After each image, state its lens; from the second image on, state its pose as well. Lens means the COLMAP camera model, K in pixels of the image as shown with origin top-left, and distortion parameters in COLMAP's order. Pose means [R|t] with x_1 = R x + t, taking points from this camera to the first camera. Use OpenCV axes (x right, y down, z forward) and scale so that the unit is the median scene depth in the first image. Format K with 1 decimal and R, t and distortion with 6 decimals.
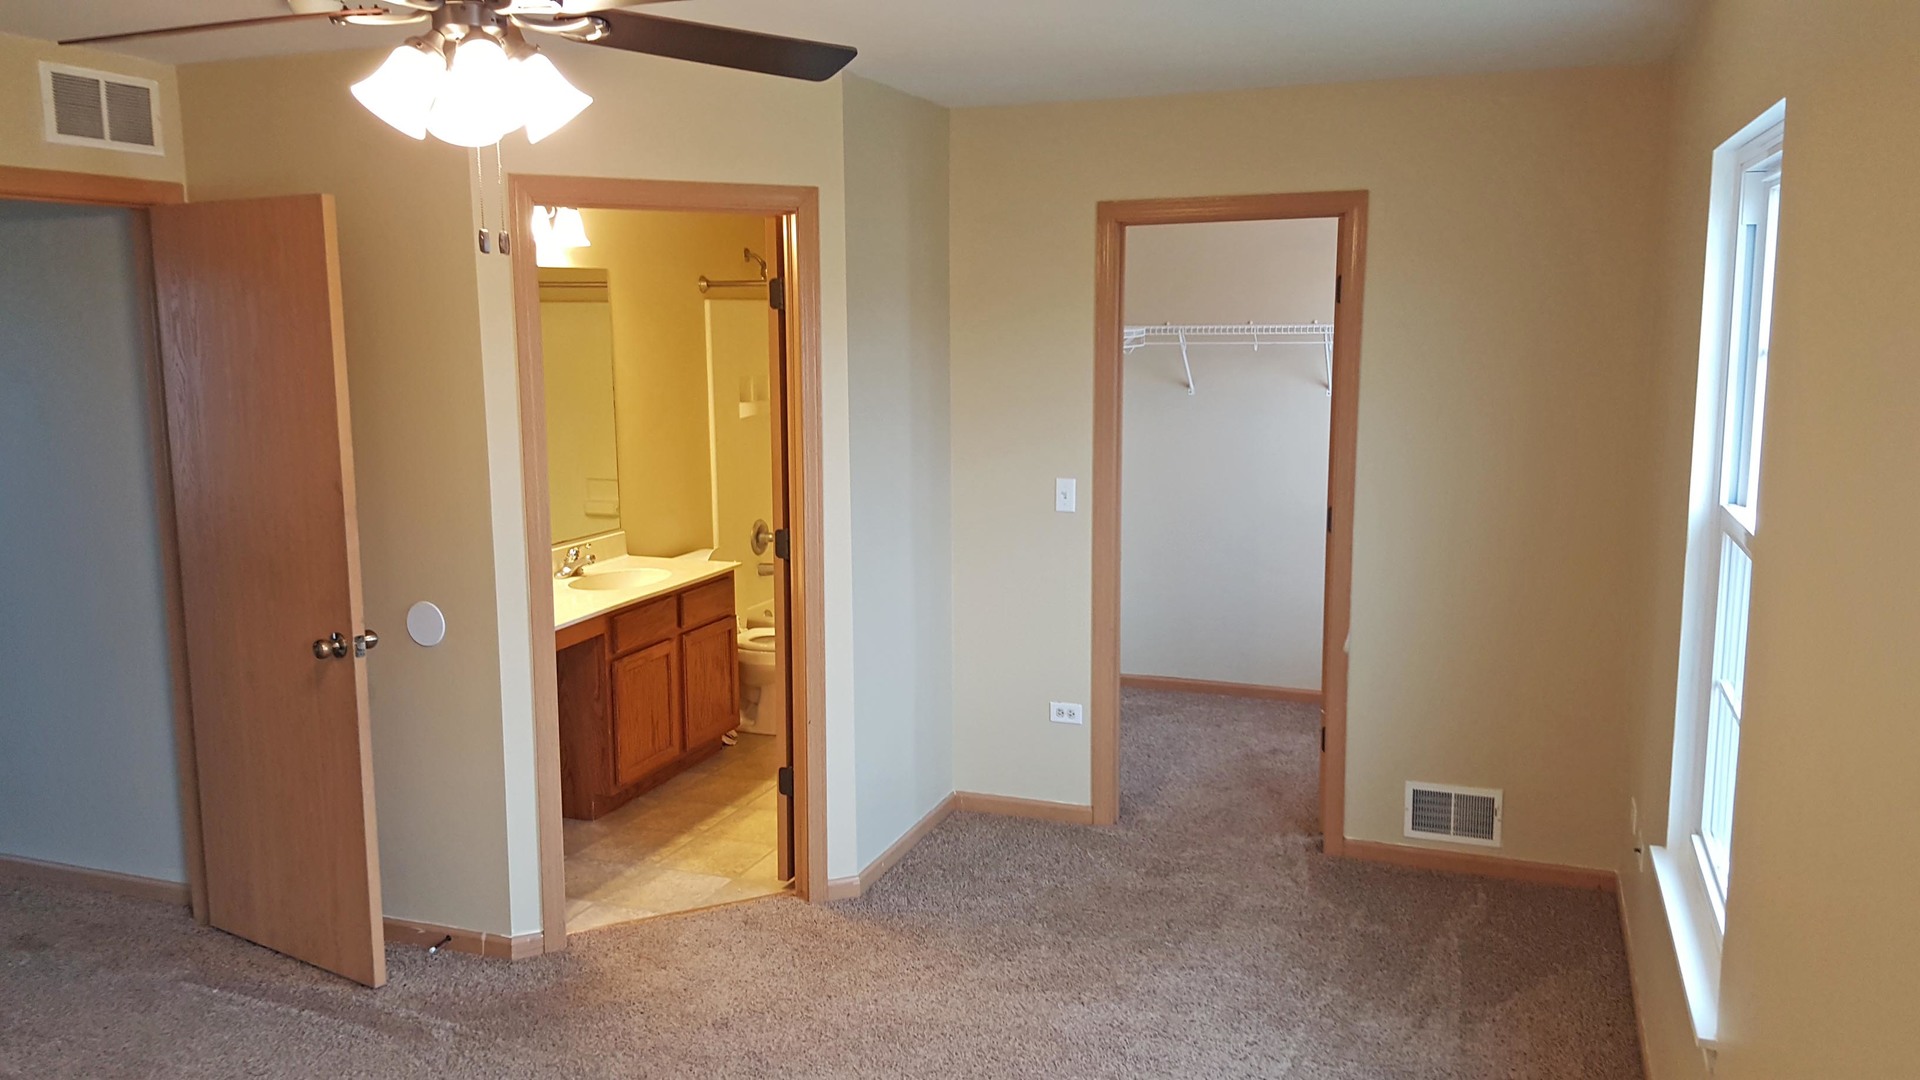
lens RADIAL K [[1487.6, 0, 965.3], [0, 1487.6, 533.3], [0, 0, 1]] dist [0.048855, -0.006162]
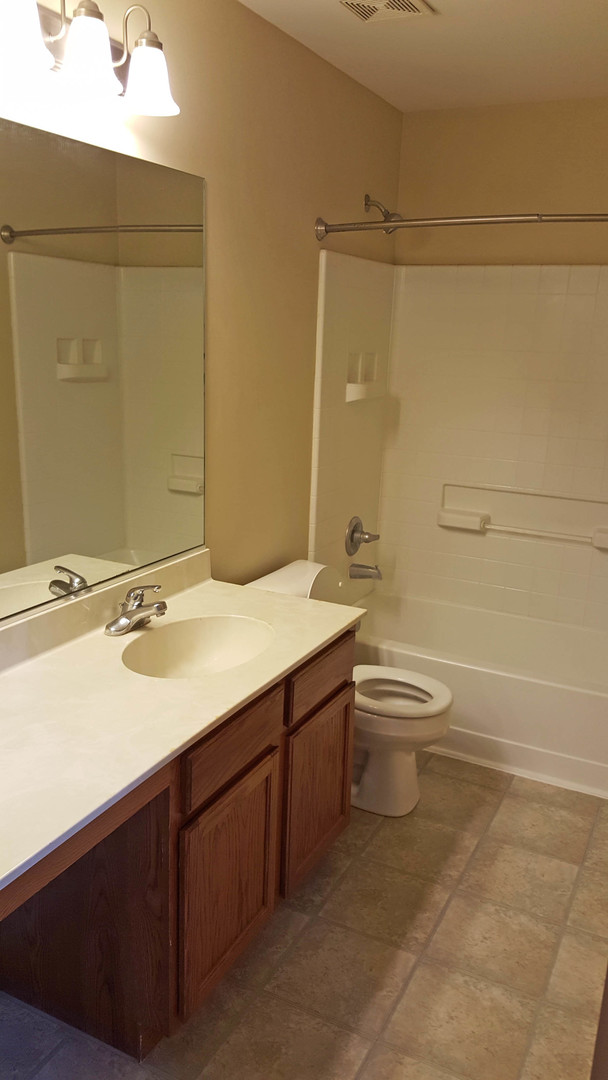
lens RADIAL K [[836.8, 0, 300.2], [0, 836.8, 544.1], [0, 0, 1]] dist [0.048855, -0.006162]
pose [[0.992351, 0.068292, -0.102836, -0.145557], [-0.057767, 0.993099, 0.102062, -0.052059], [0.109096, -0.095341, 0.989448, 0.611647]]
